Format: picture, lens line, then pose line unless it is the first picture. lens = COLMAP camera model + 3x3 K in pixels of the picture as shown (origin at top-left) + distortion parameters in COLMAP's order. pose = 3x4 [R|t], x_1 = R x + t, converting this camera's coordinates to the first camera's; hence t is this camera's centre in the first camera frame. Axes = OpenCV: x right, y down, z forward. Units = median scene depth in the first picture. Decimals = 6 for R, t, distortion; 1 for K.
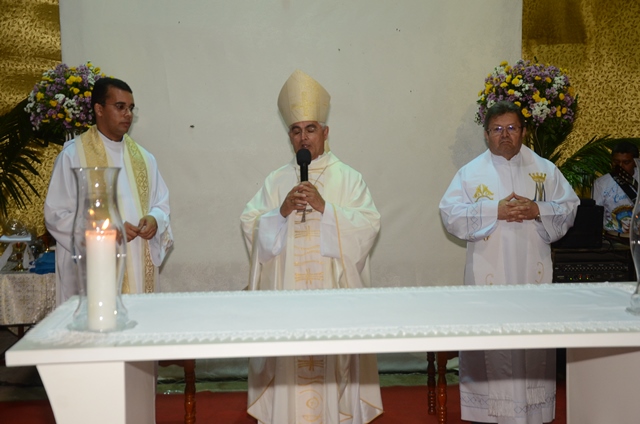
lens RADIAL K [[933.8, 0, 320.1], [0, 933.8, 226.0], [0, 0, 1]] dist [0.223453, 0.014431]
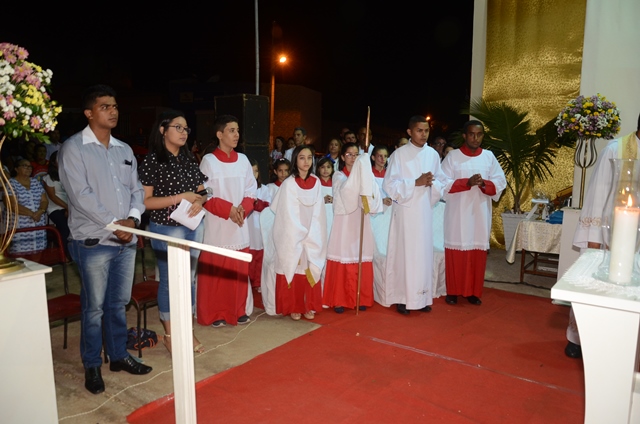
lens RADIAL K [[507.9, 0, 322.7], [0, 507.9, 219.4], [0, 0, 1]] dist [-0.148951, 0.127135]
pose [[0.759651, 0.112437, -0.640537, -0.050511], [-0.074096, 0.993491, 0.086518, -0.002605], [0.646096, -0.018263, 0.763038, 0.091959]]
